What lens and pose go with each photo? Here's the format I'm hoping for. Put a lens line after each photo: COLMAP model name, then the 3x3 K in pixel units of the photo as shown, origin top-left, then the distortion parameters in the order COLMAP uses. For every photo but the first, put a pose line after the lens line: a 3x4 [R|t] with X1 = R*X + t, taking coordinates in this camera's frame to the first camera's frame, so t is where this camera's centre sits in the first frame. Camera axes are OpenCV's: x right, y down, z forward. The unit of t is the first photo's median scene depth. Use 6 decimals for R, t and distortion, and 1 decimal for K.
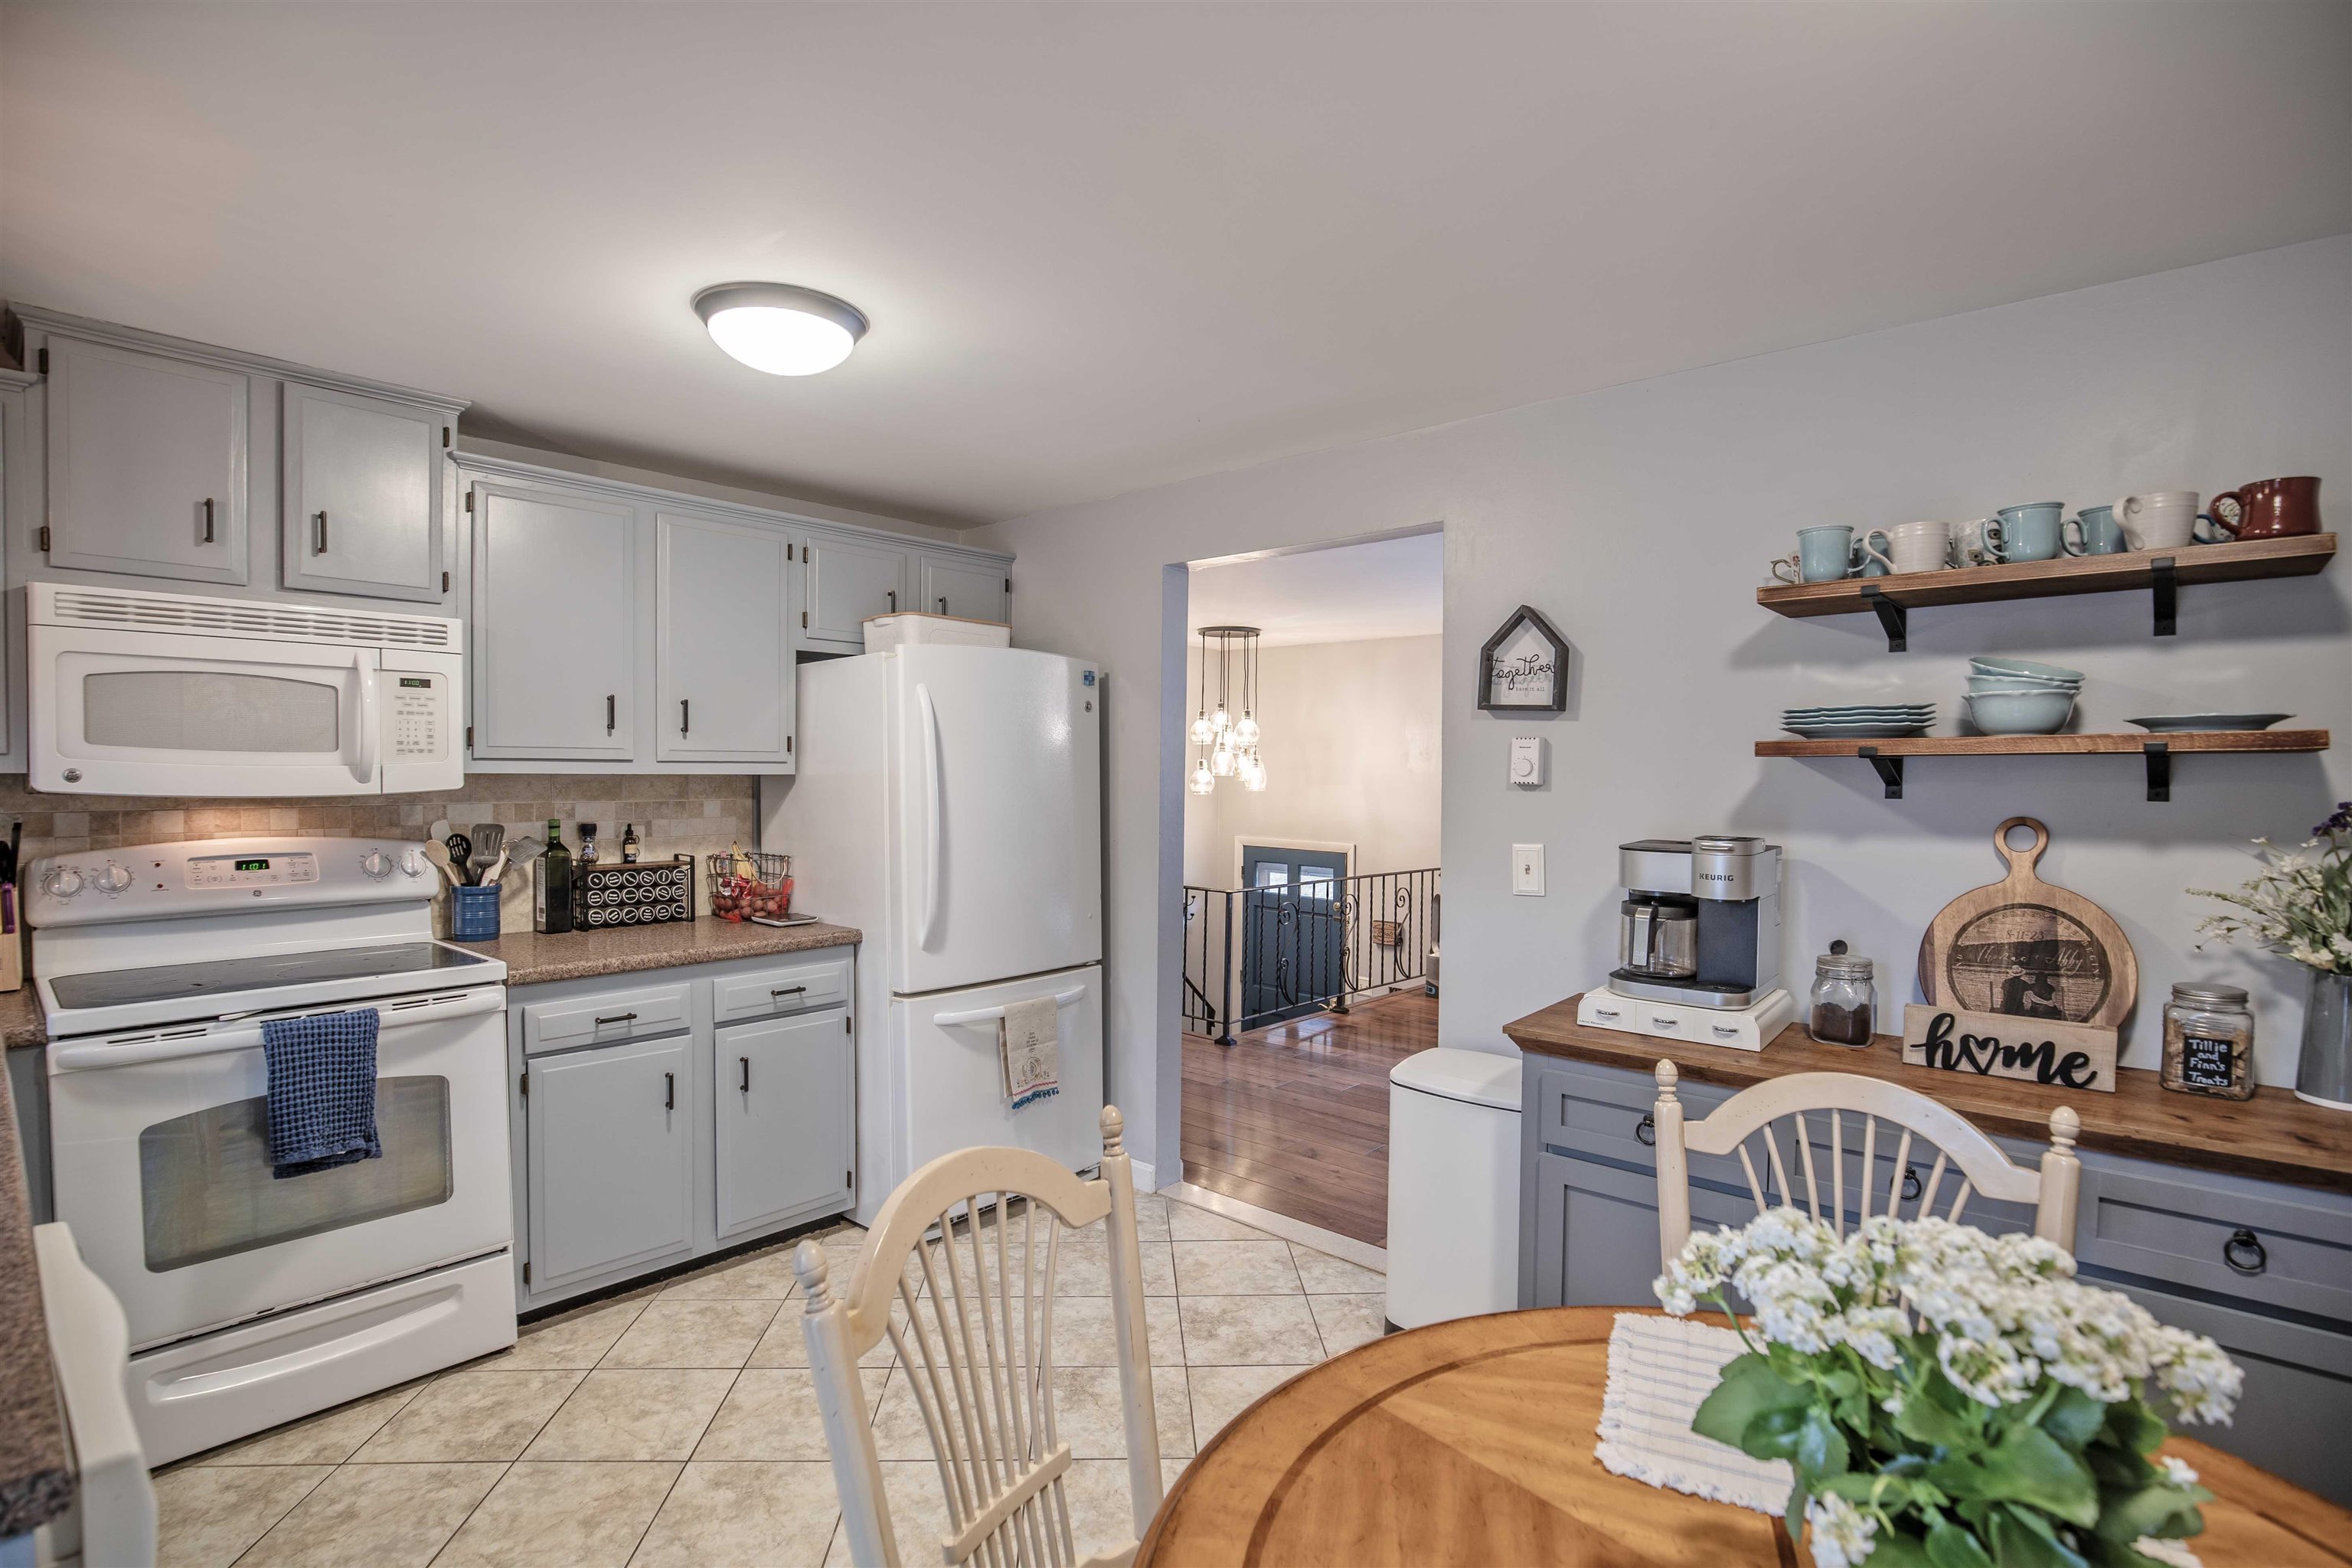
lens RADIAL K [[1081.7, 0, 1159.4], [0, 1081.7, 799.8], [0, 0, 1]] dist [-0.030277, 0.006810]
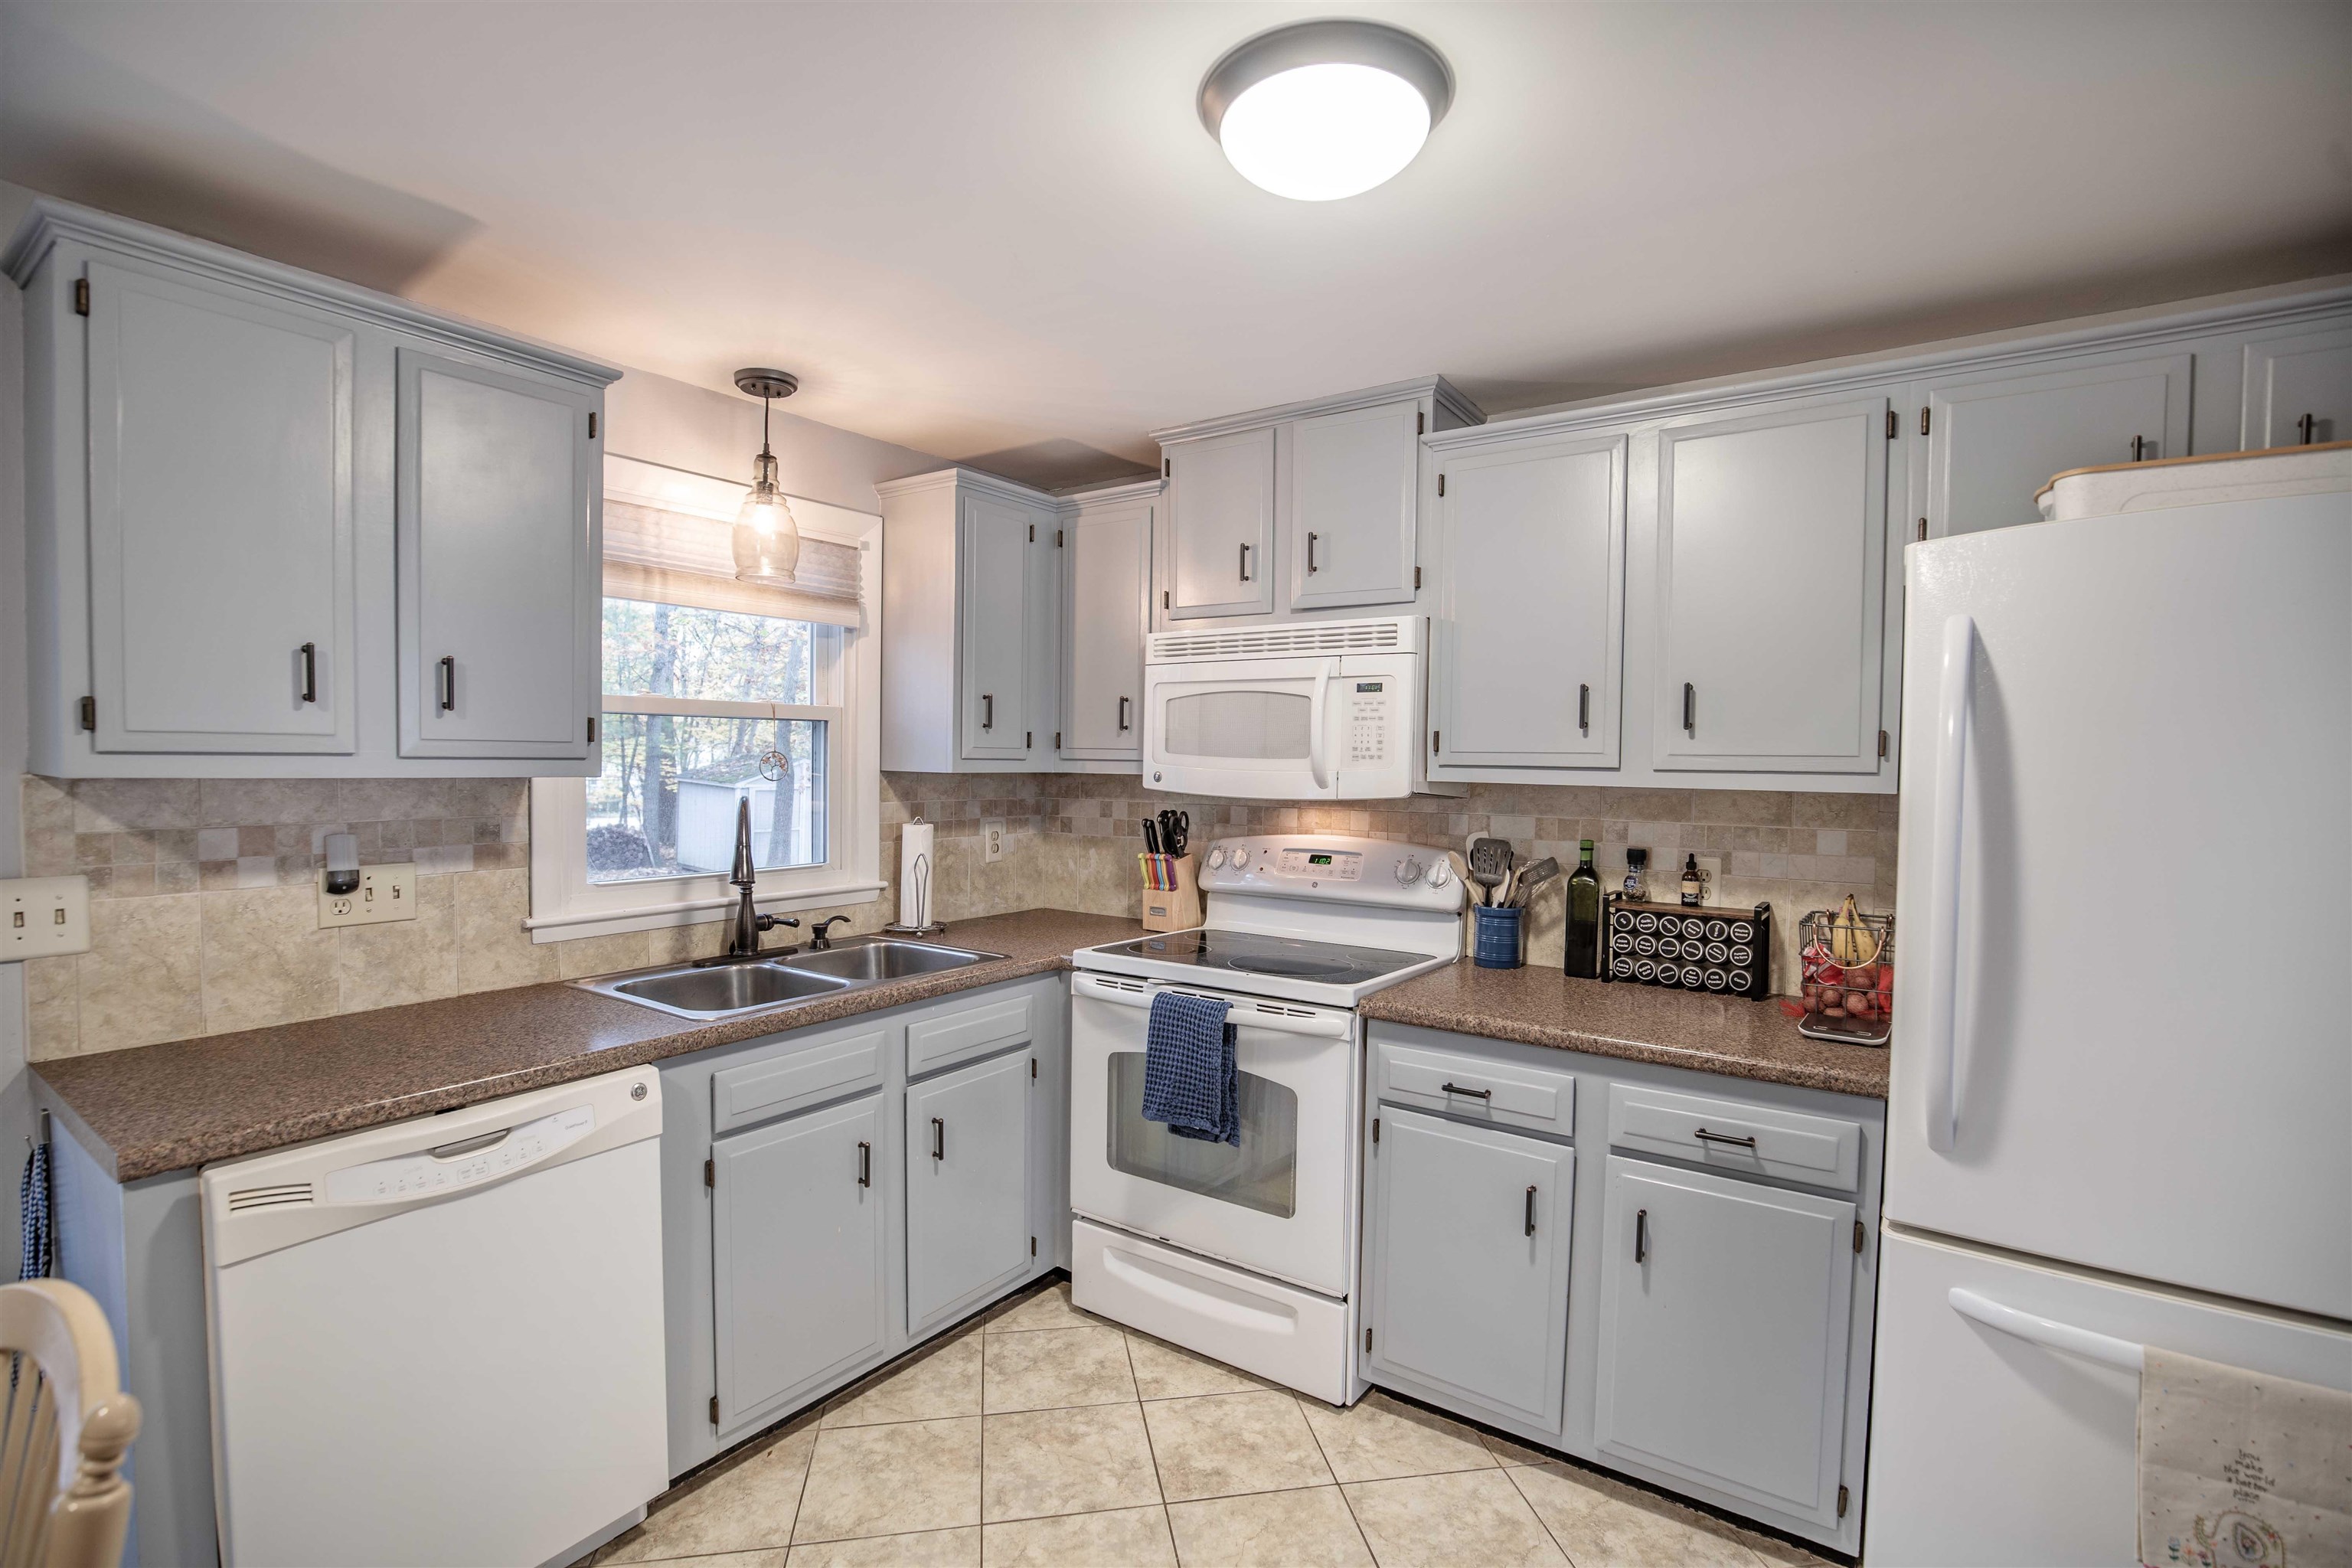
lens RADIAL K [[1081.7, 0, 1159.4], [0, 1081.7, 799.8], [0, 0, 1]] dist [-0.030277, 0.006810]
pose [[0.136187, 0.030796, -0.990204, 0.248136], [-0.042706, 0.998770, 0.025189, -0.022729], [0.989762, 0.038858, 0.137334, 0.650041]]
